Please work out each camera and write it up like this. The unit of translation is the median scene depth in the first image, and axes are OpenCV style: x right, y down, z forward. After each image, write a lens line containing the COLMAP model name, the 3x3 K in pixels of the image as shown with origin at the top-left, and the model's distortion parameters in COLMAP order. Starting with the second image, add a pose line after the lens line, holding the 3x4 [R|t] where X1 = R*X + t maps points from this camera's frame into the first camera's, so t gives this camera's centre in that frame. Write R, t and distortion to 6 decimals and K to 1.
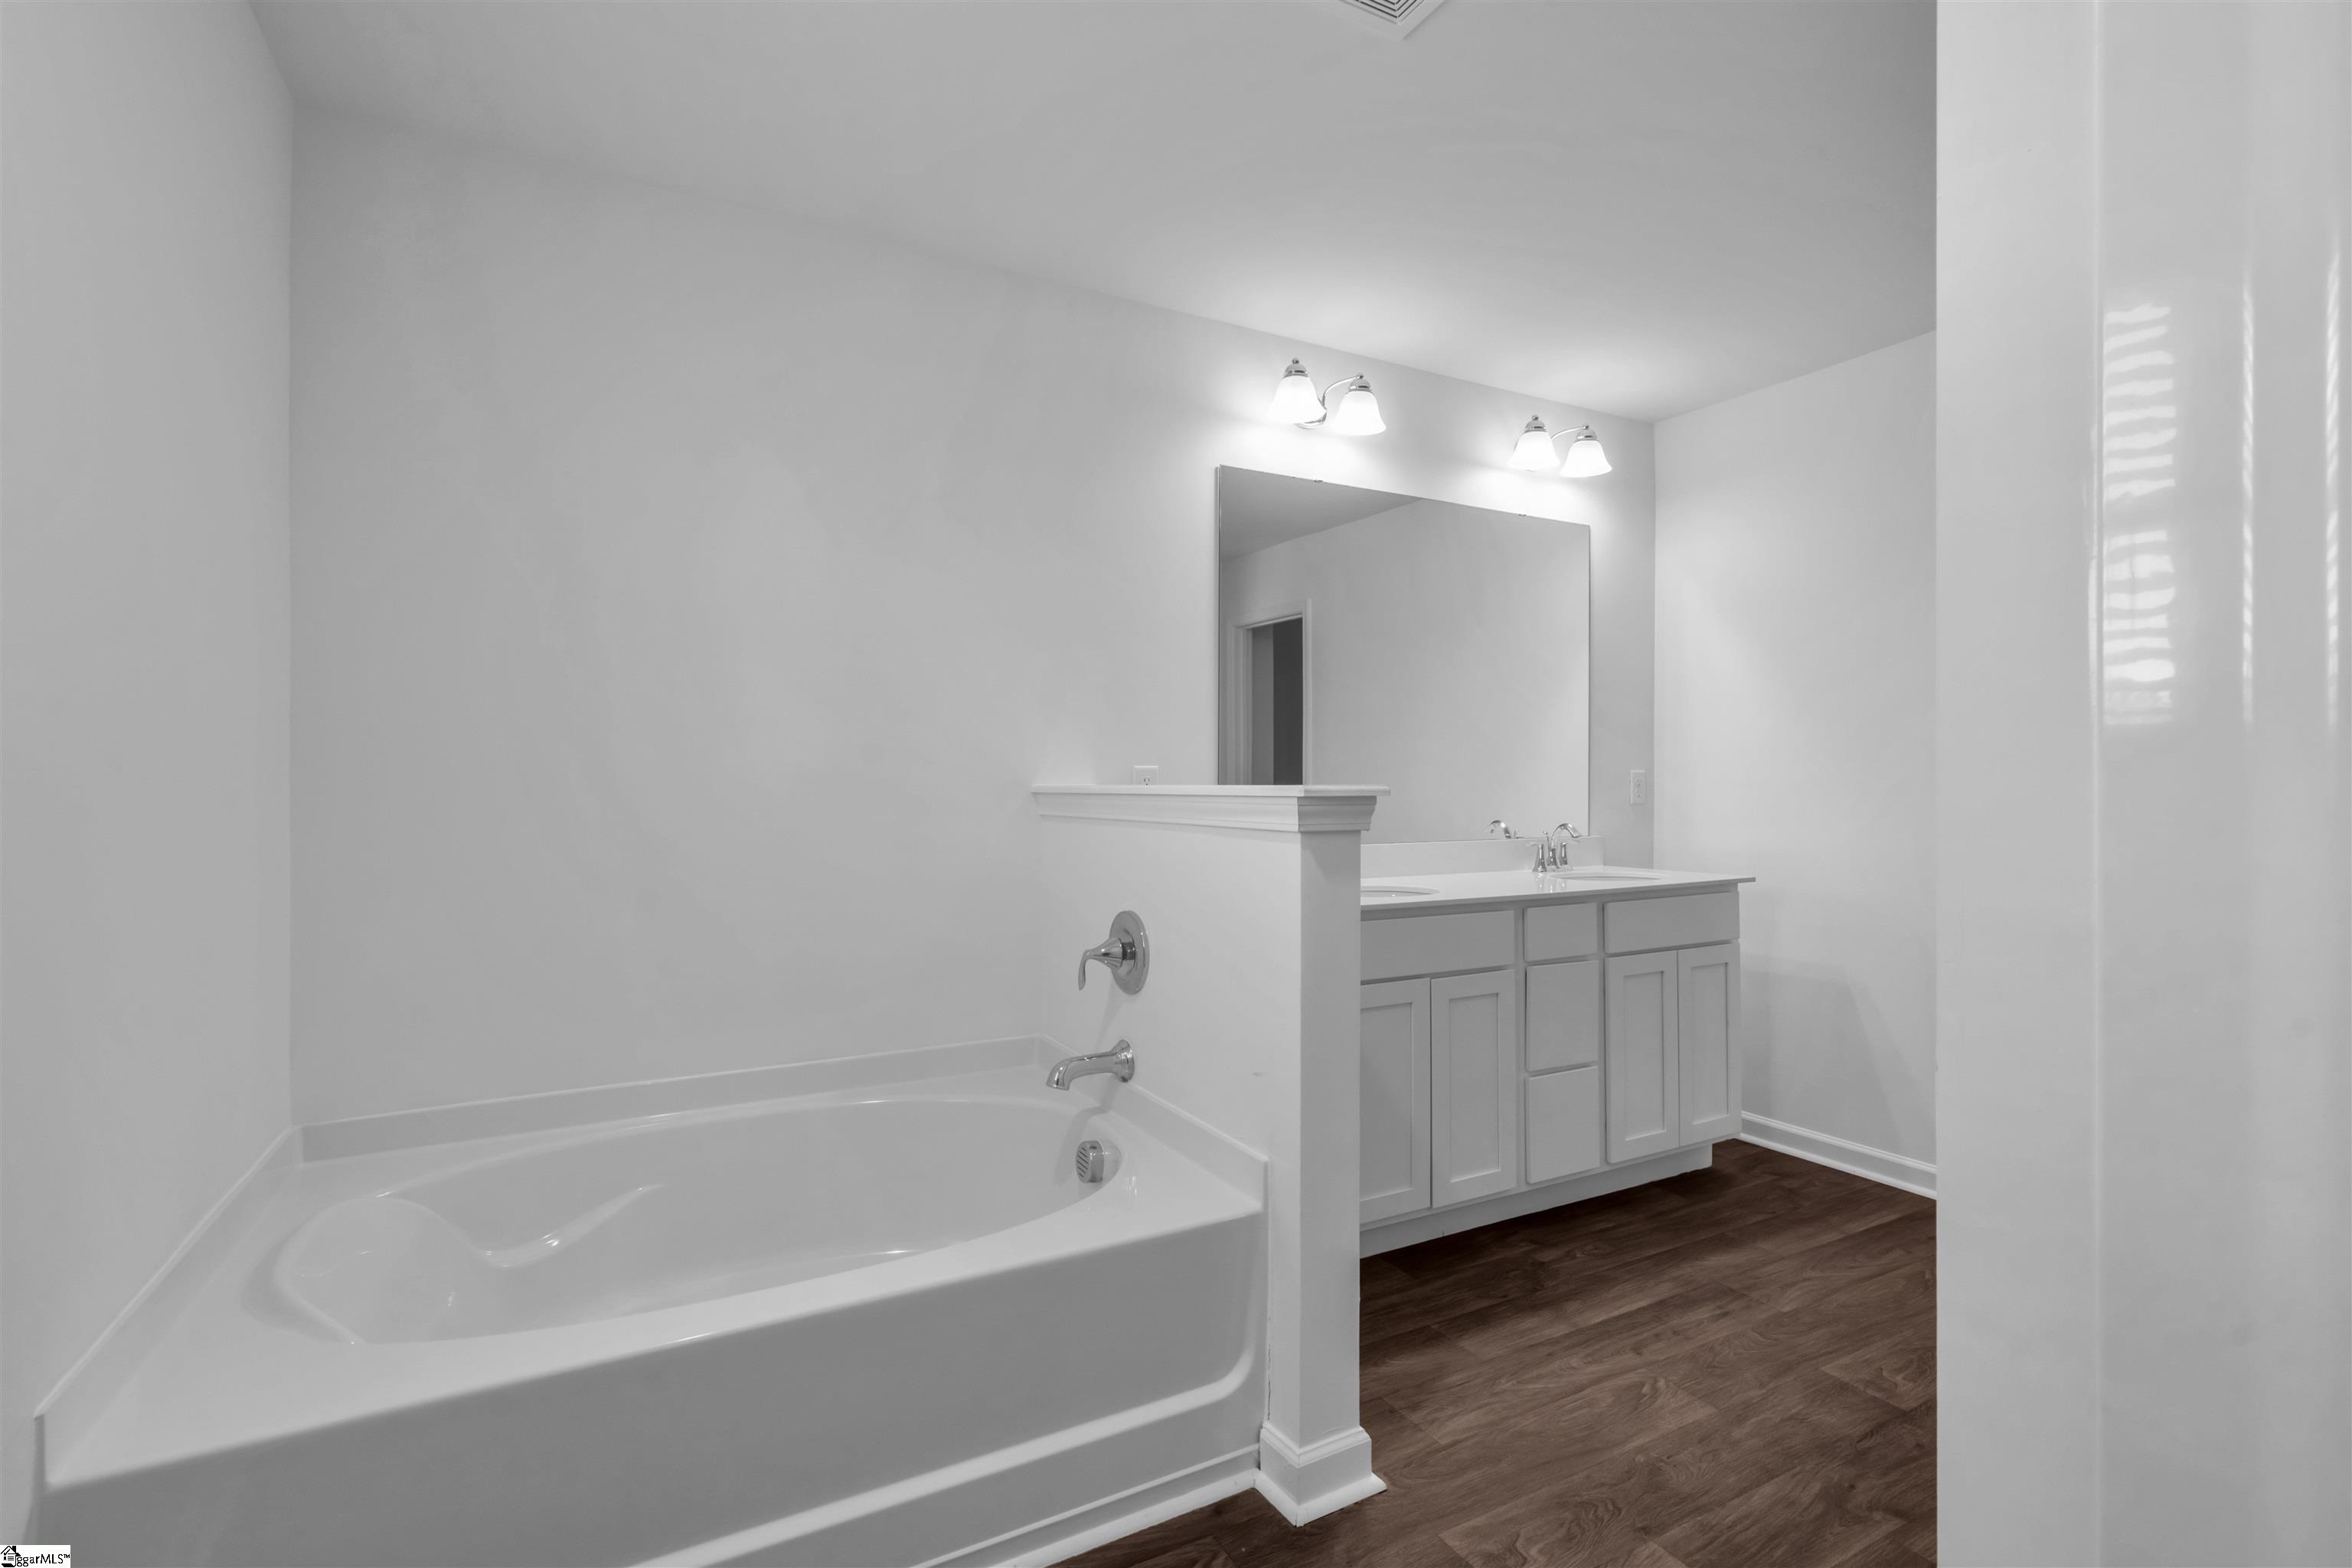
lens RADIAL K [[1076.7, 0, 1170.0], [0, 1076.7, 782.8], [0, 0, 1]] dist [-0.001146, -0.000874]
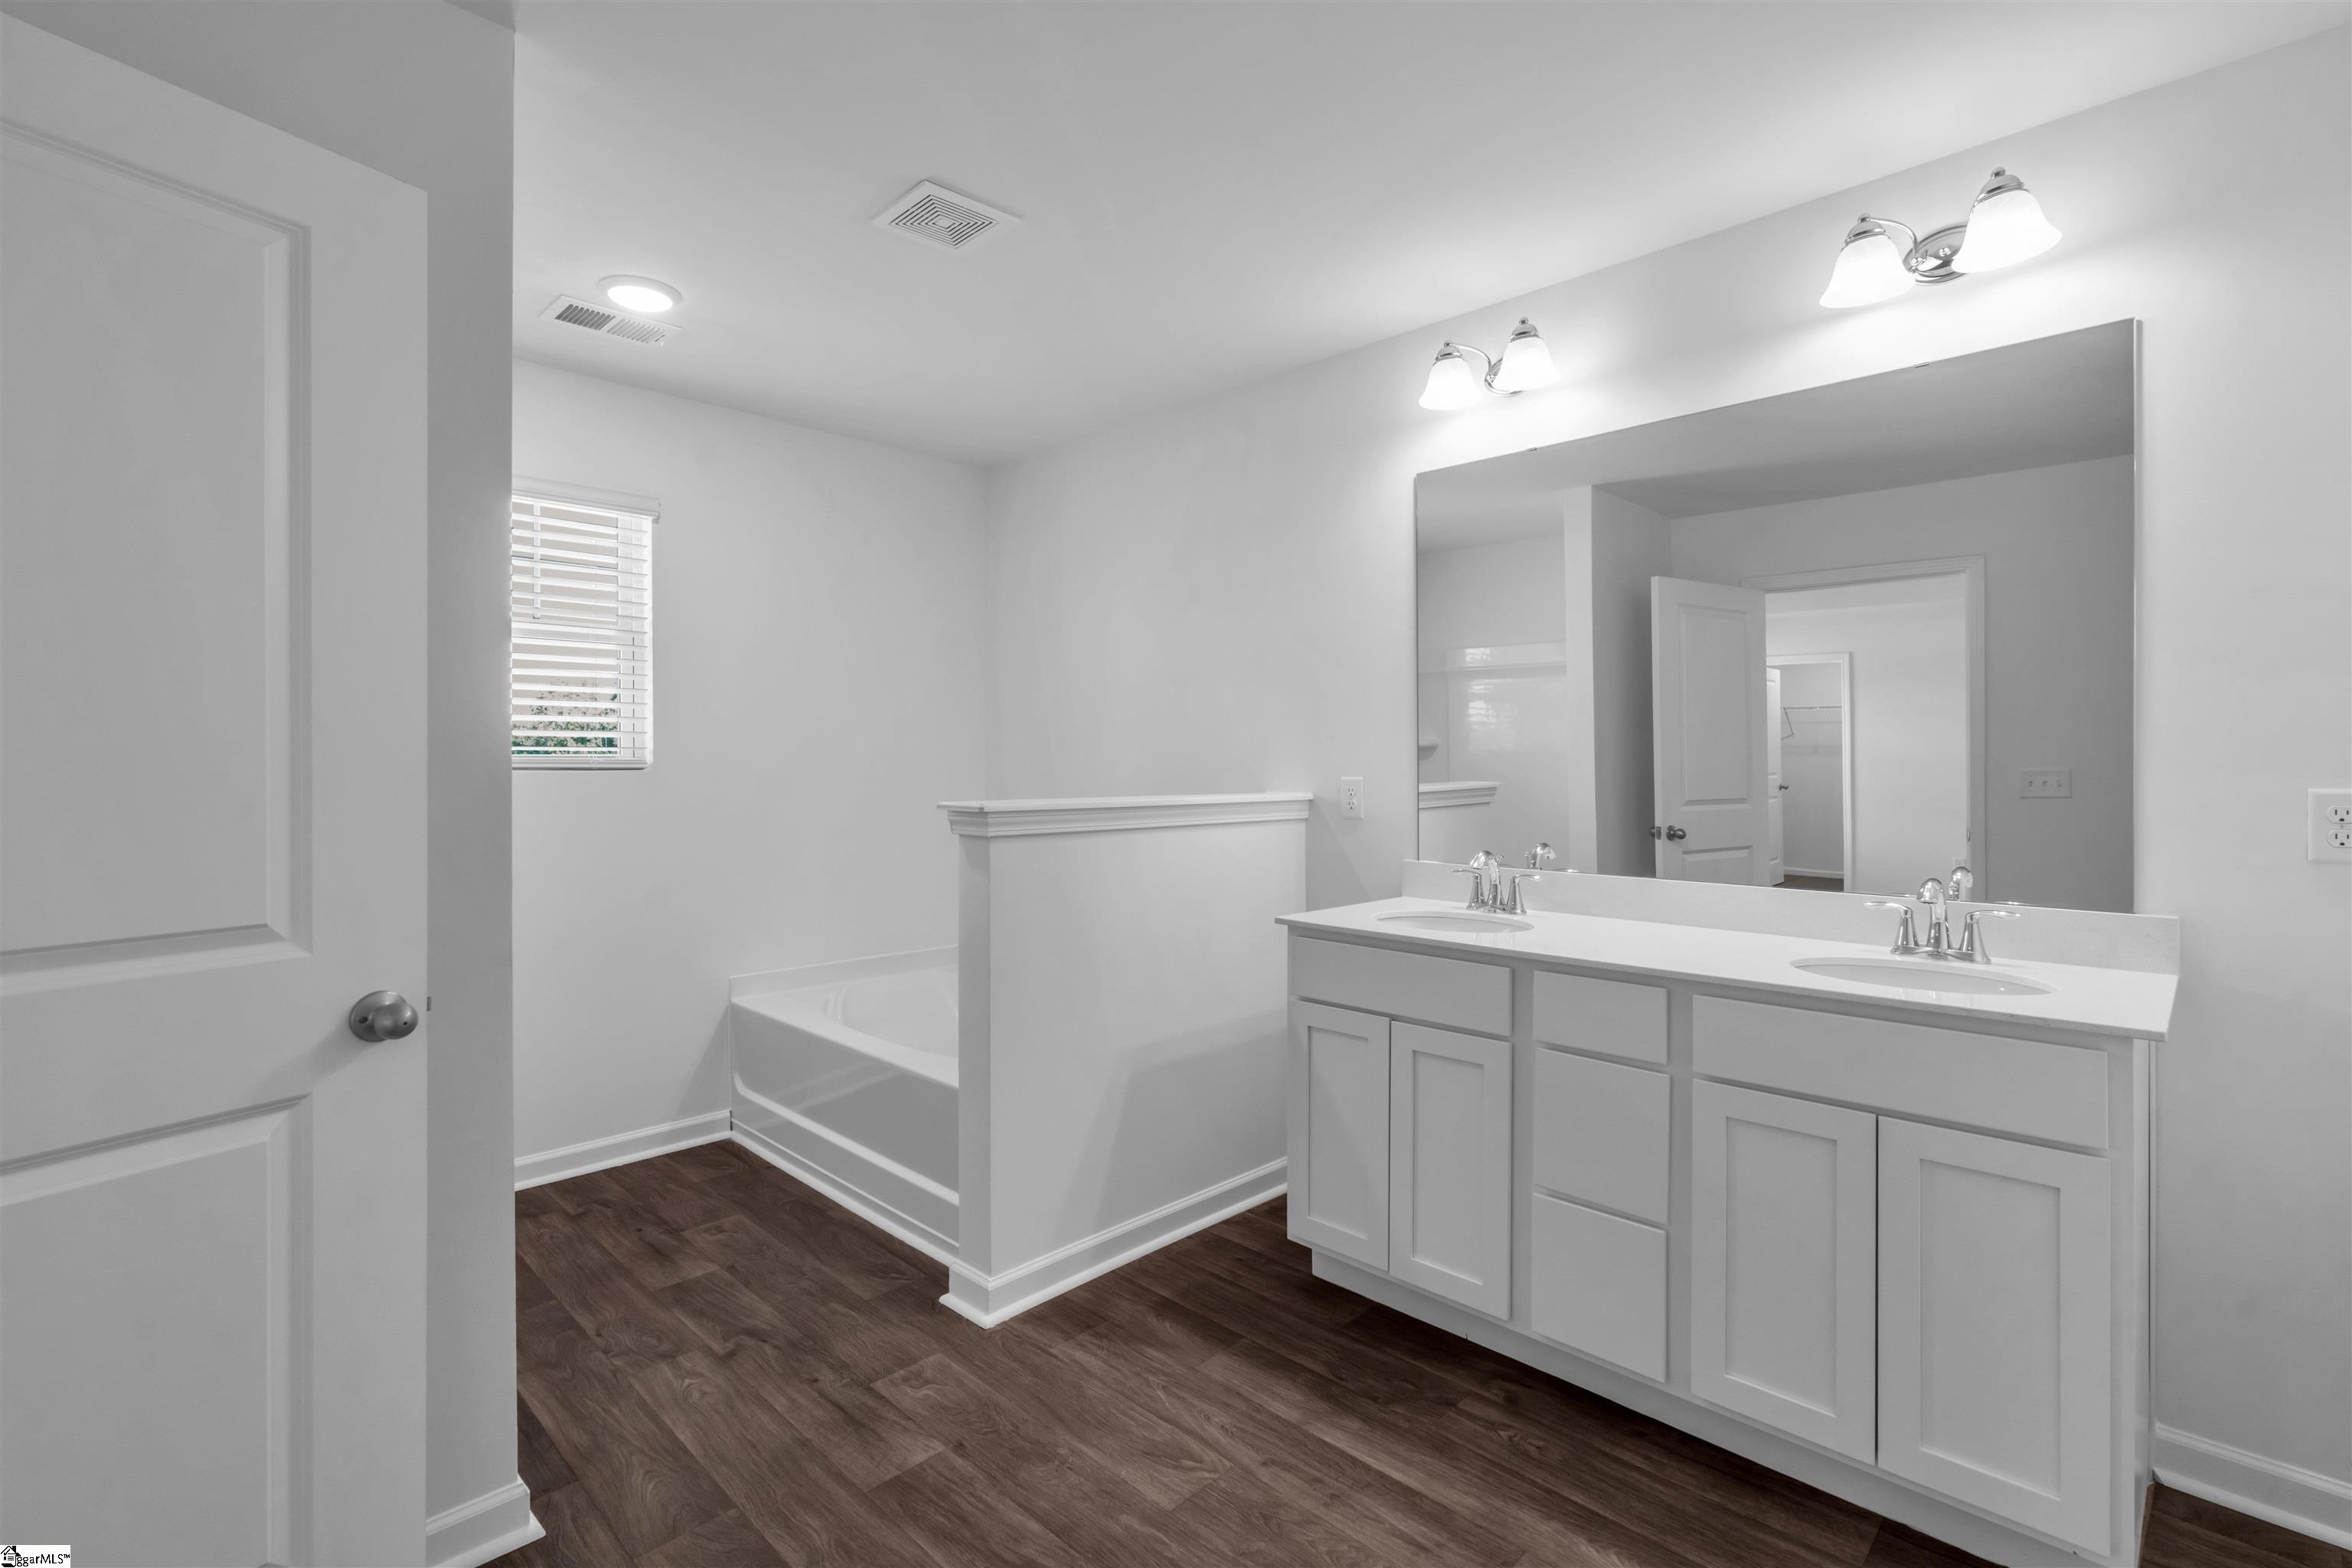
lens RADIAL K [[1076.7, 0, 1185.4], [0, 1076.7, 763.2], [0, 0, 1]] dist [-0.001146, -0.000874]
pose [[0.289292, -0.001632, -0.957240, 1.189896], [0.001516, 0.999998, -0.001247, -0.034691], [0.957240, -0.001090, 0.289294, 0.651918]]
